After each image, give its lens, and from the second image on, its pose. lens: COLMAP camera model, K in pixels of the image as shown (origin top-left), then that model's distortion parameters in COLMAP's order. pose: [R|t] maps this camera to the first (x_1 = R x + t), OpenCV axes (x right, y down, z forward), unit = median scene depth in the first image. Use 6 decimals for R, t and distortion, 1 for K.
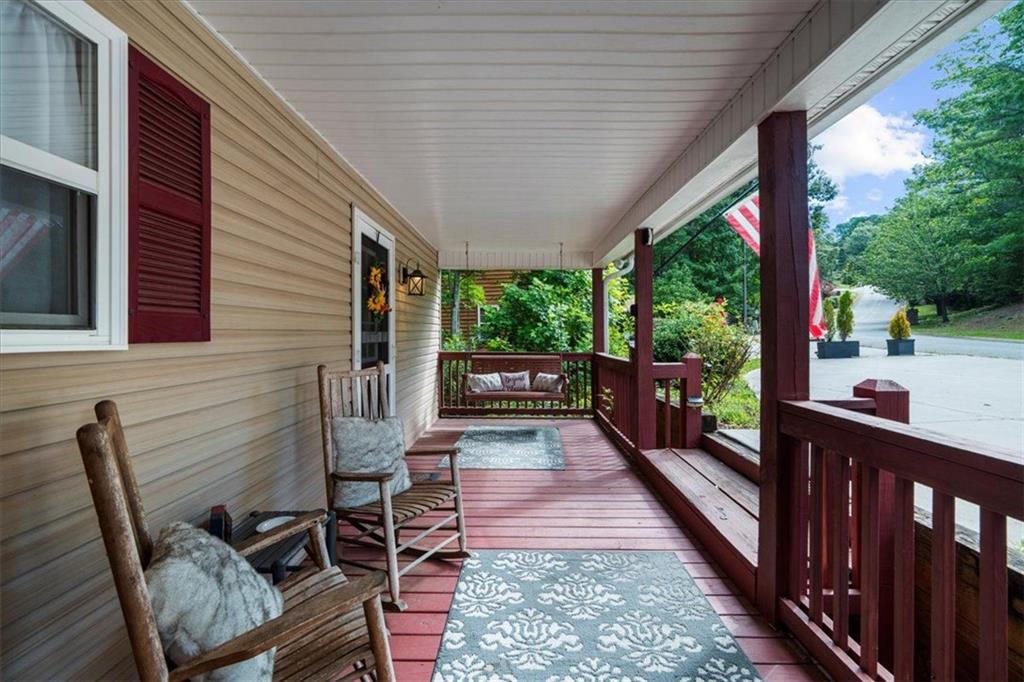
lens RADIAL K [[424.8, 0, 512.0], [0, 424.8, 341.0], [0, 0, 1]] dist [-0.000353, -0.000023]
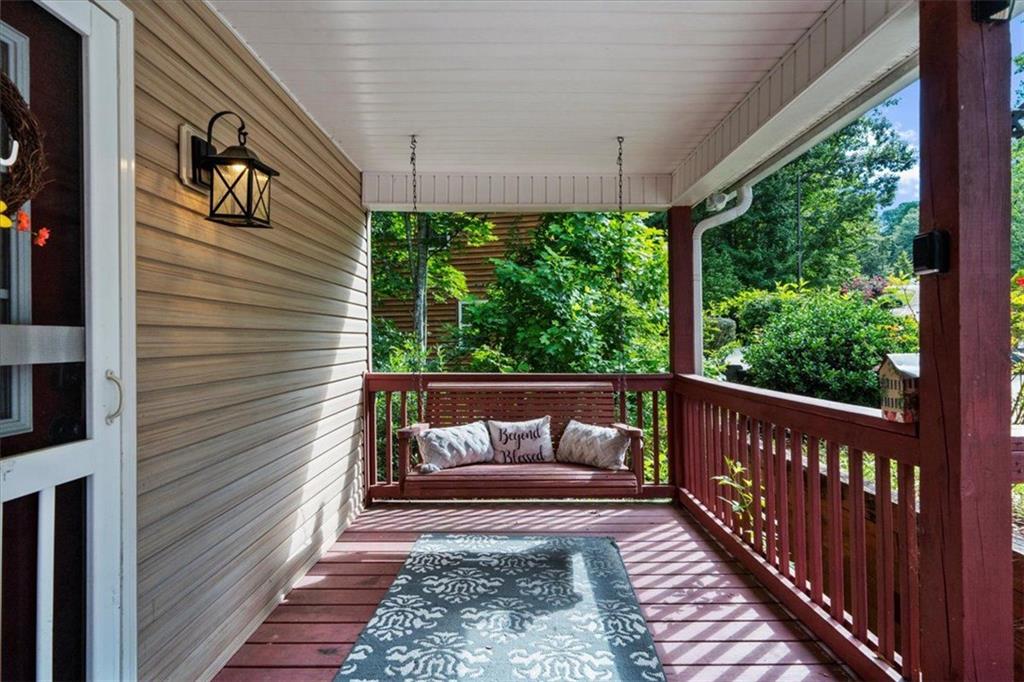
lens RADIAL K [[459.0, 0, 512.0], [0, 459.0, 341.0], [0, 0, 1]] dist [-0.017807, 0.000347]
pose [[0.999811, -0.004603, 0.018890, -0.007386], [0.004926, 0.999842, -0.017093, -0.002955], [-0.018808, 0.017183, 0.999675, 0.356513]]
